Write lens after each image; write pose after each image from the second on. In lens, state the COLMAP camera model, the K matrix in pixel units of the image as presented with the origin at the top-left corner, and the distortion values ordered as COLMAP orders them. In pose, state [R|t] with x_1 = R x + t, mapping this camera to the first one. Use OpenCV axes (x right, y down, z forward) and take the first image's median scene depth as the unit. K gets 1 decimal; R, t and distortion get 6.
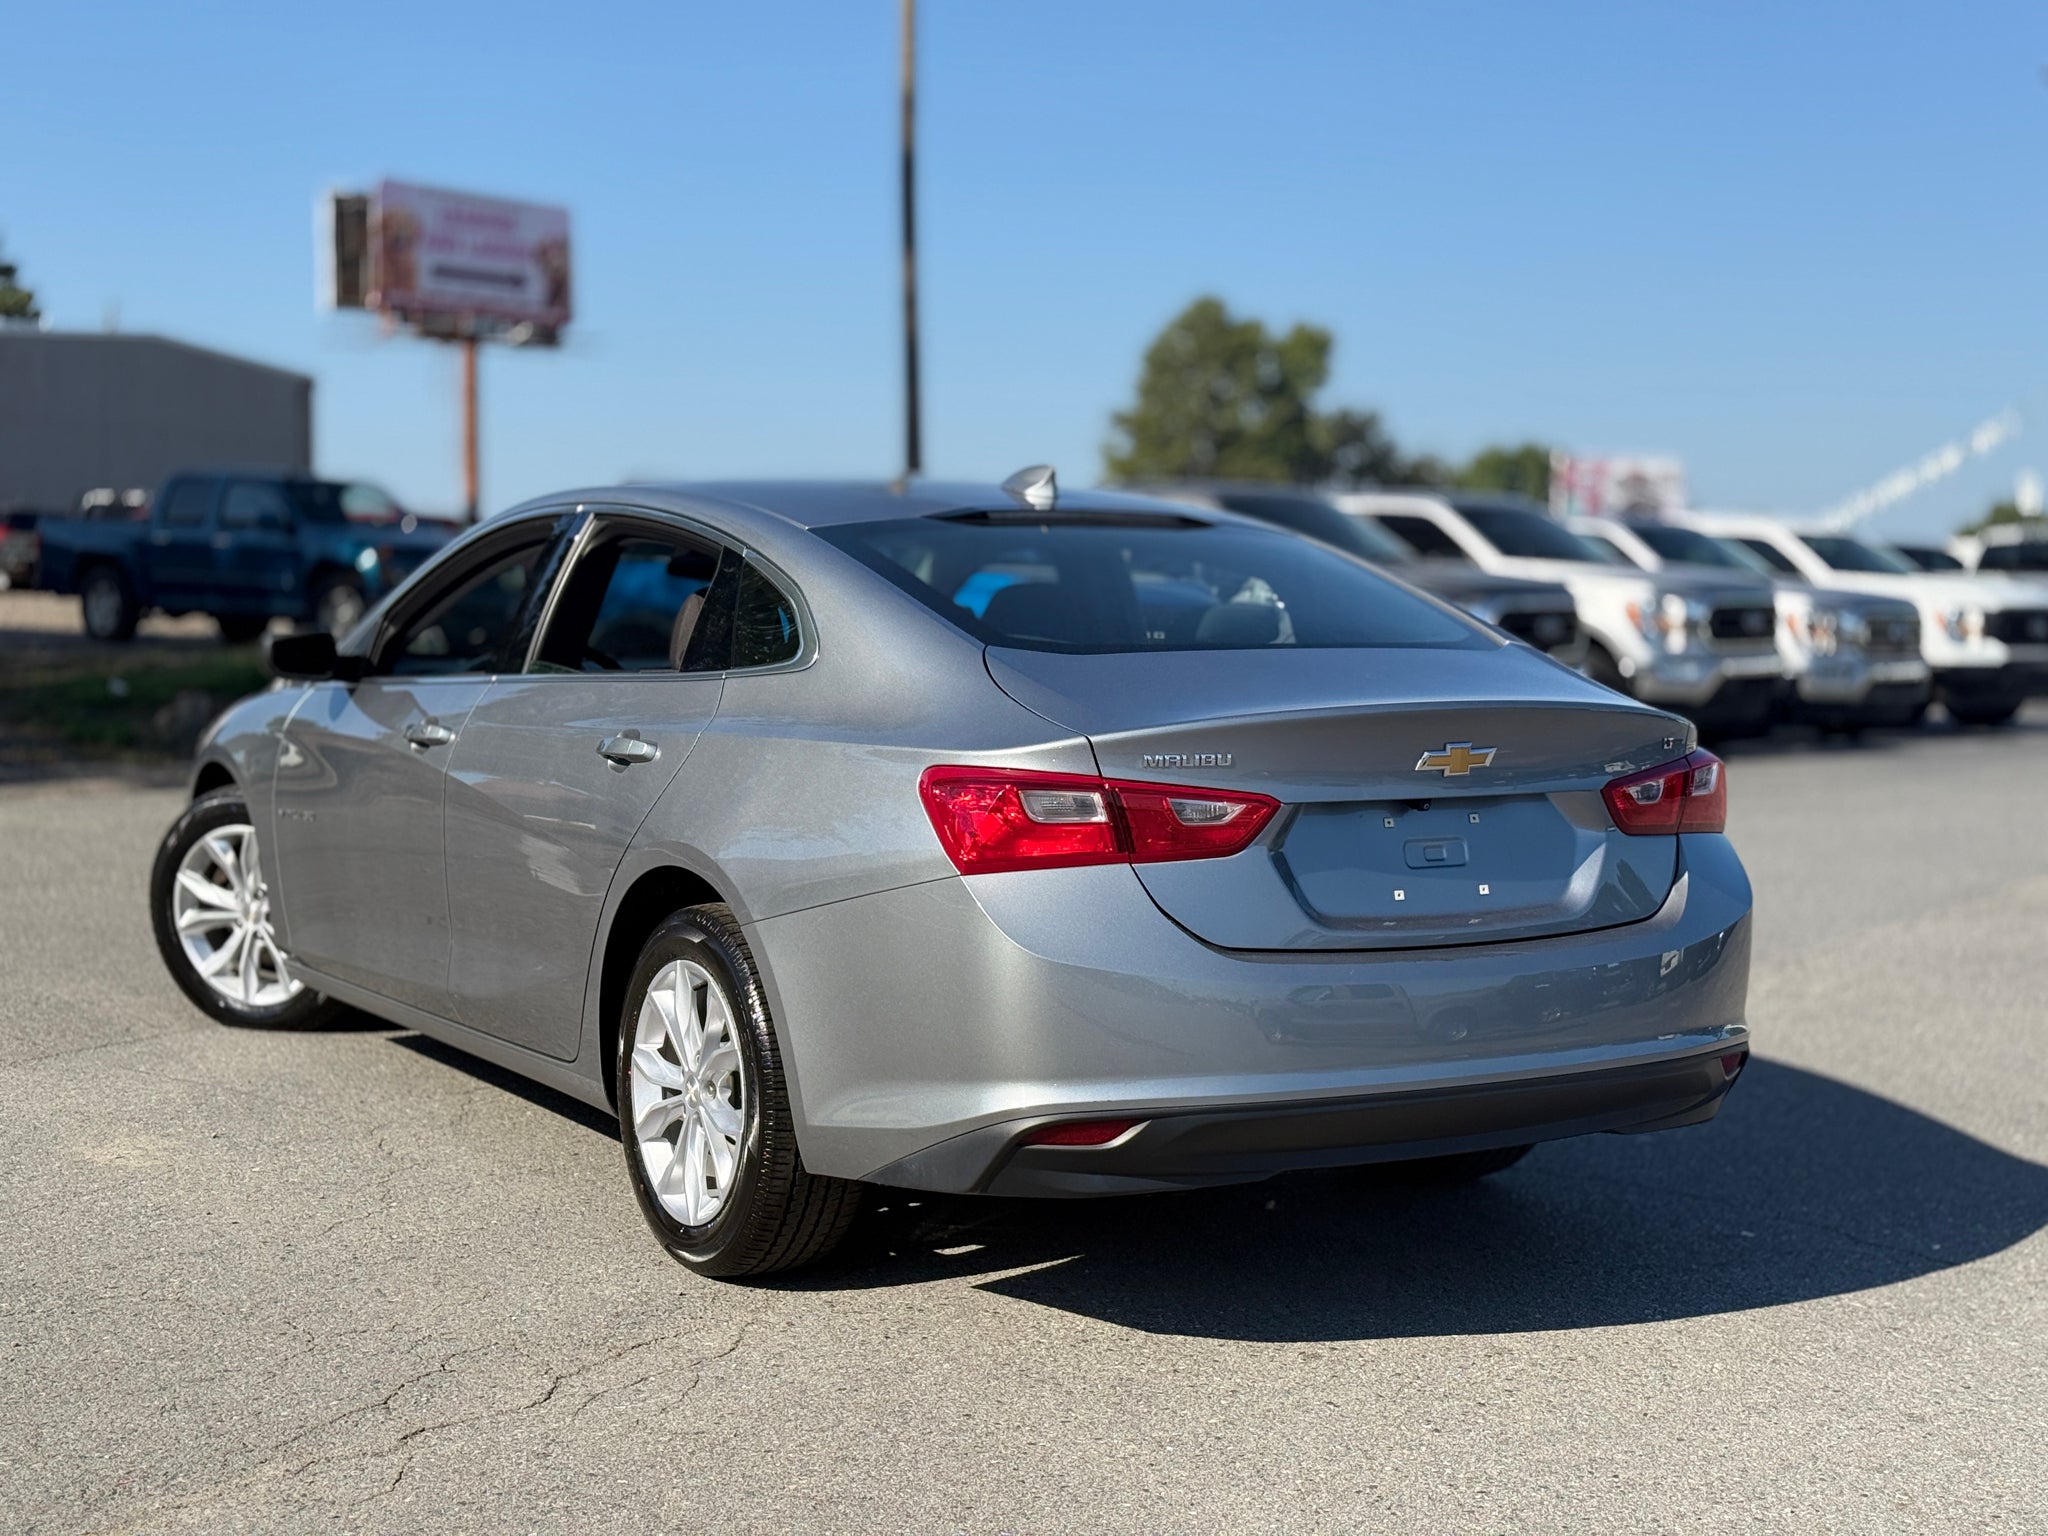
lens RADIAL K [[2803.6, 0, 1024.0], [0, 2803.6, 768.0], [0, 0, 1]] dist [0.194126, -0.418757]
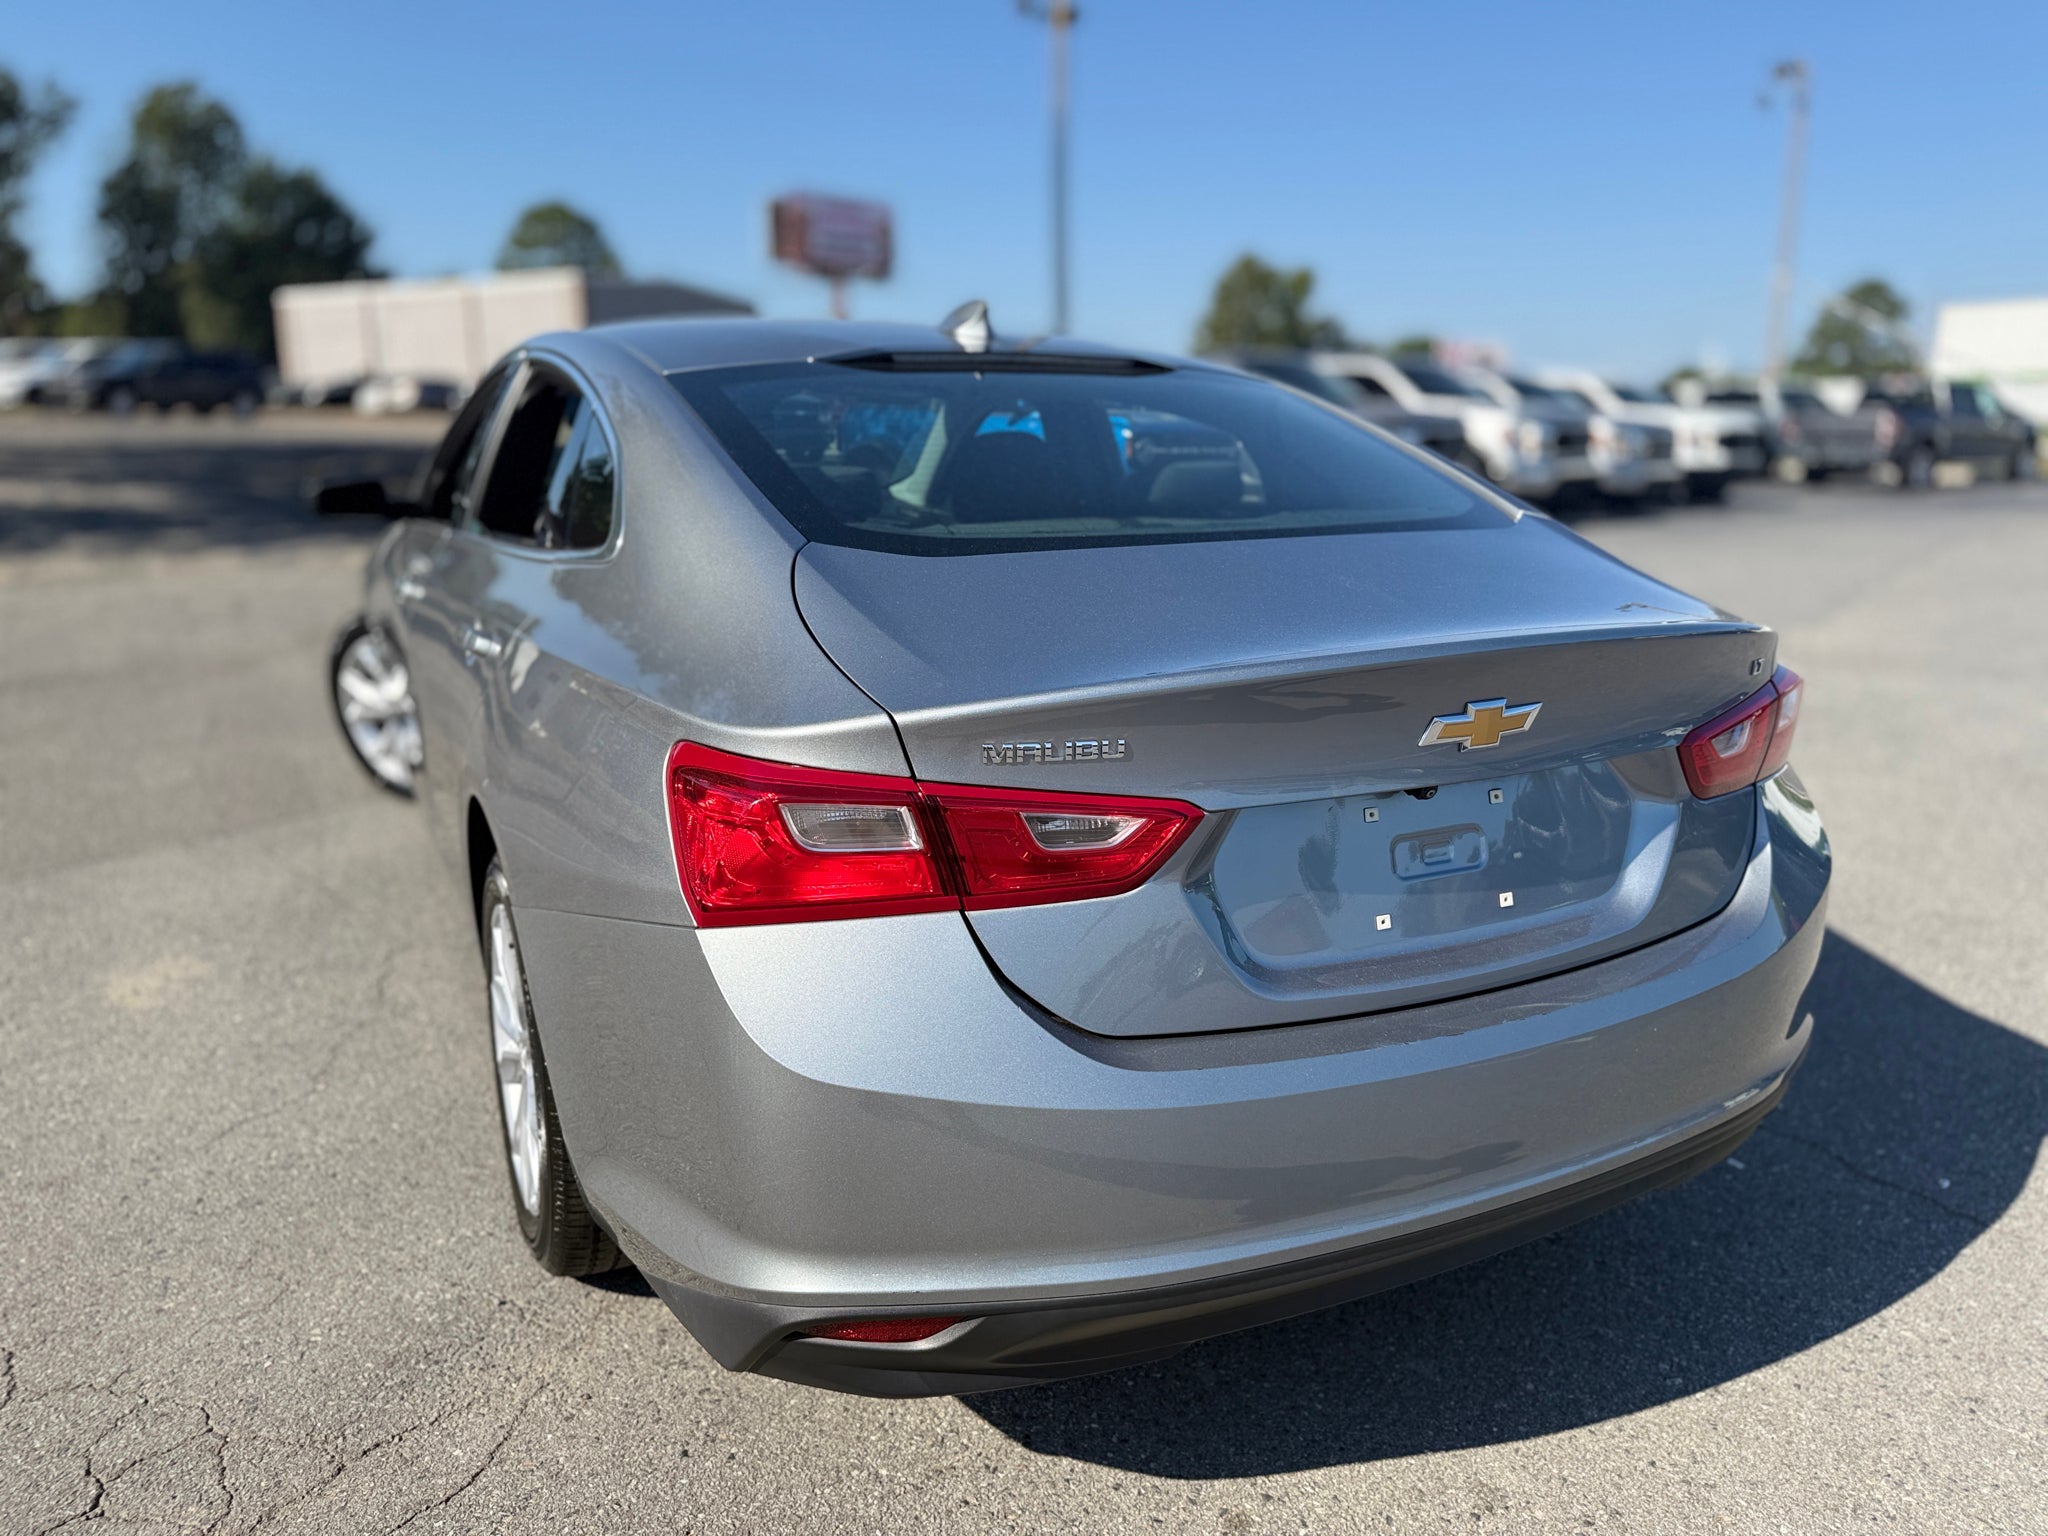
lens RADIAL K [[1436.6, 0, 1024.0], [0, 1436.6, 768.0], [0, 0, 1]] dist [0.045444, -0.041194]
pose [[0.996645, 0.016278, -0.080211, 0.059970], [-0.001996, 0.984566, 0.175001, -0.042474], [0.081822, -0.174253, 0.981296, 0.532026]]
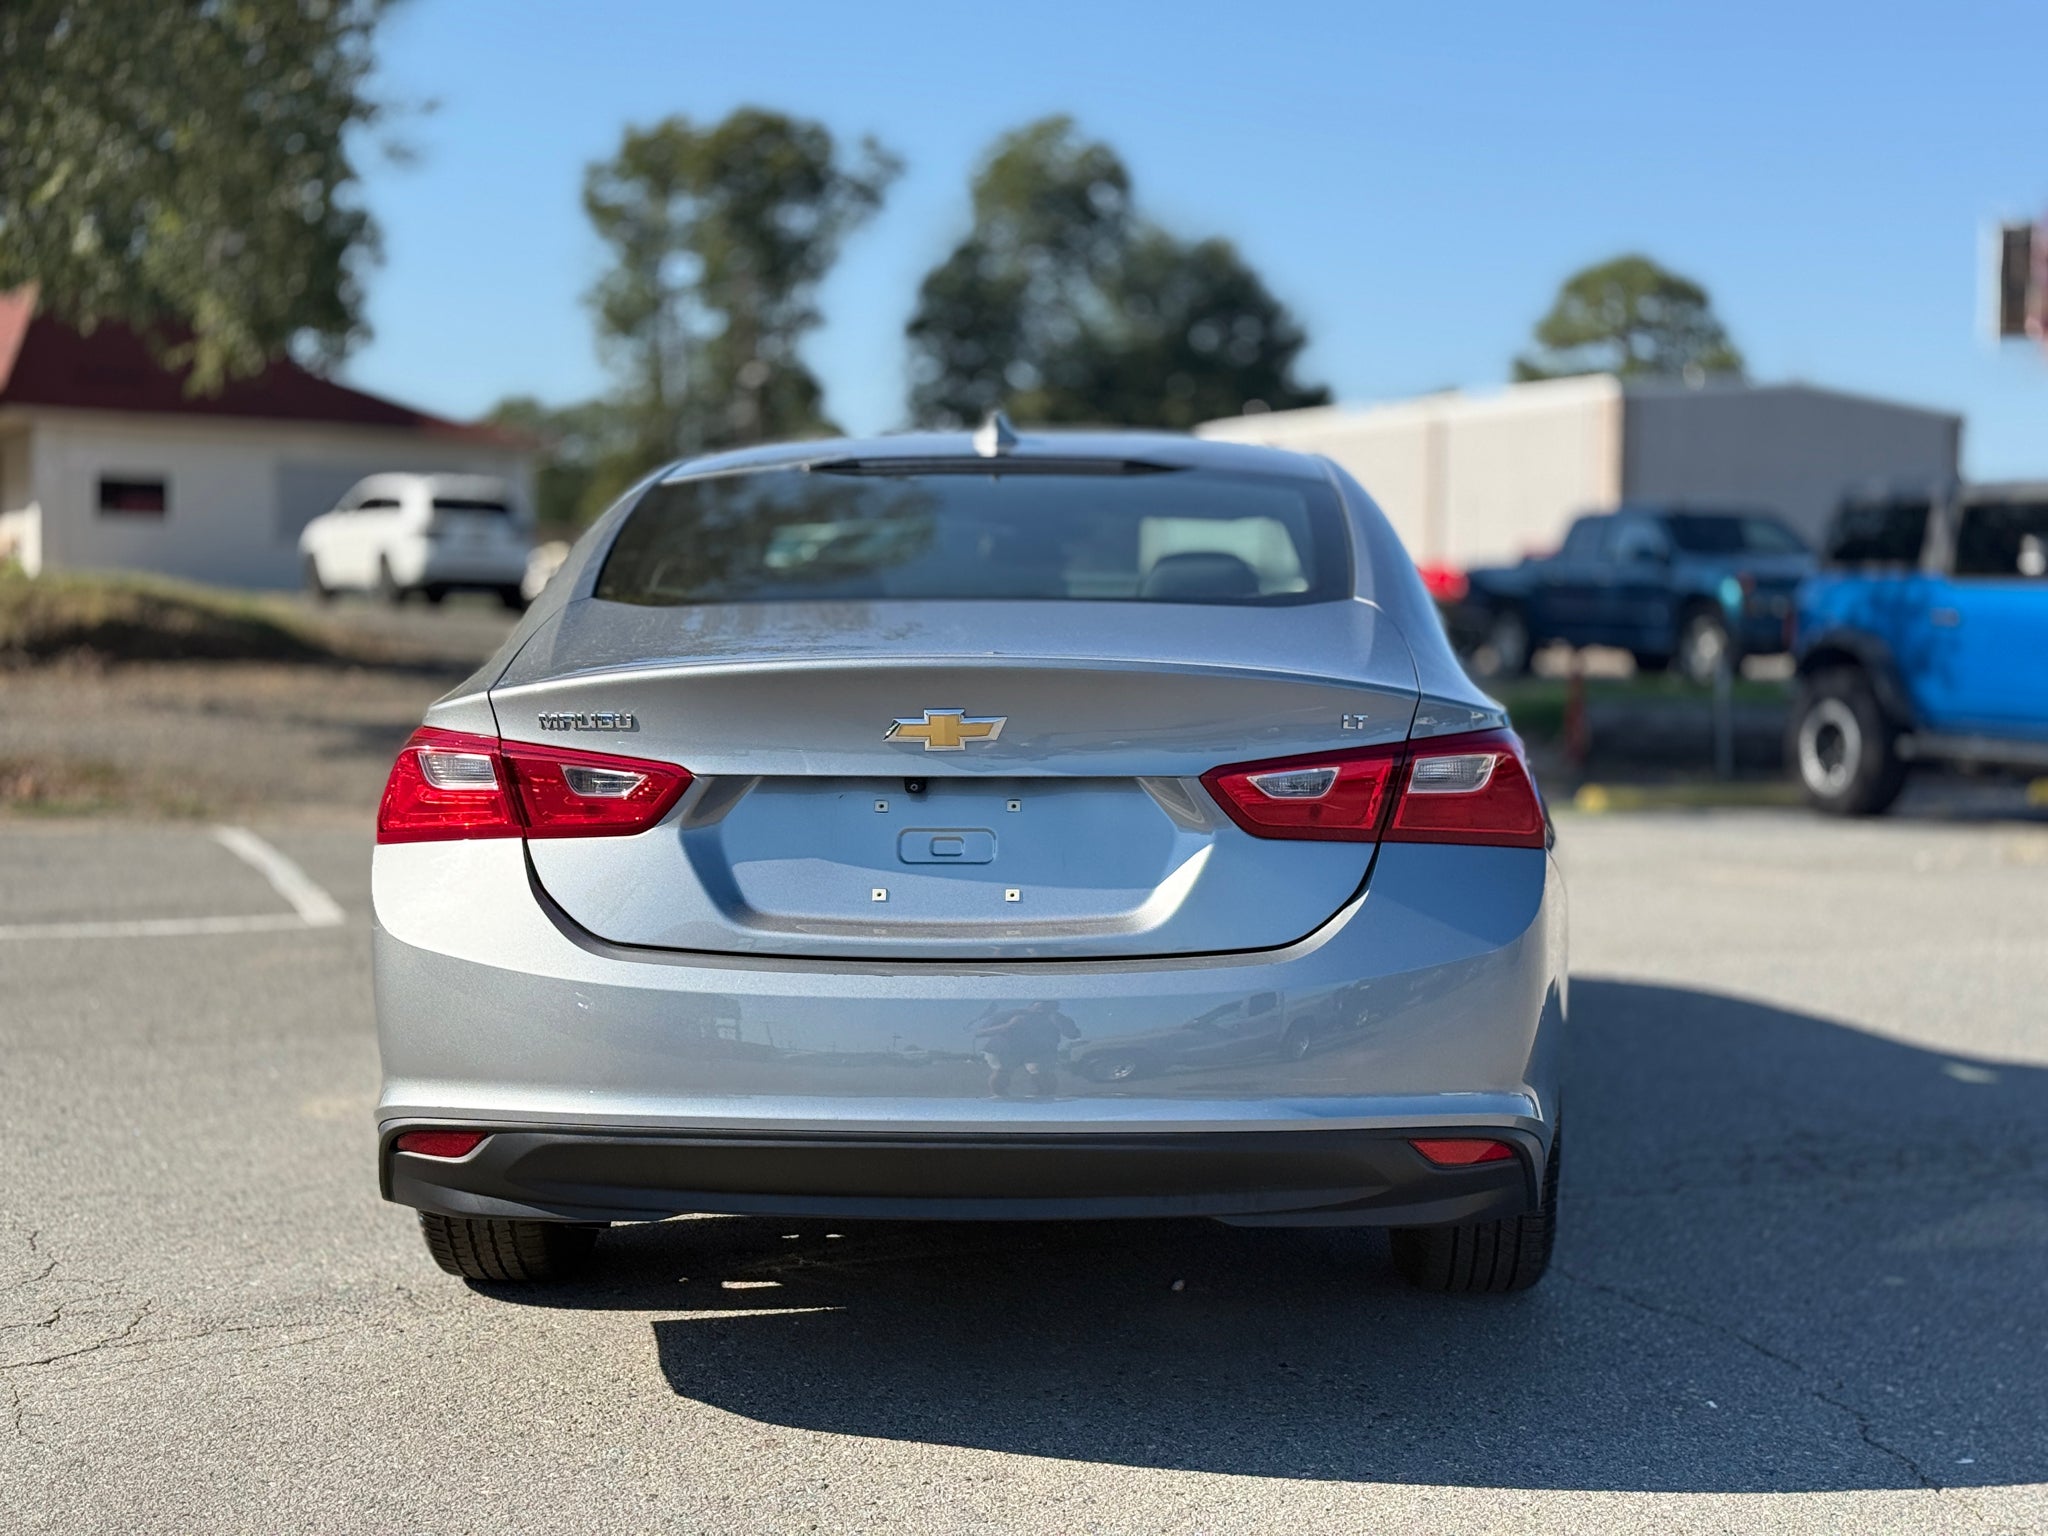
lens RADIAL K [[2803.6, 0, 1024.0], [0, 2803.6, 768.0], [0, 0, 1]] dist [0.194126, -0.418757]
pose [[0.832492, 0.022919, -0.553562, 0.500692], [-0.031496, 0.999486, -0.005985, 0.009691], [0.553141, 0.022418, 0.832786, 0.278681]]
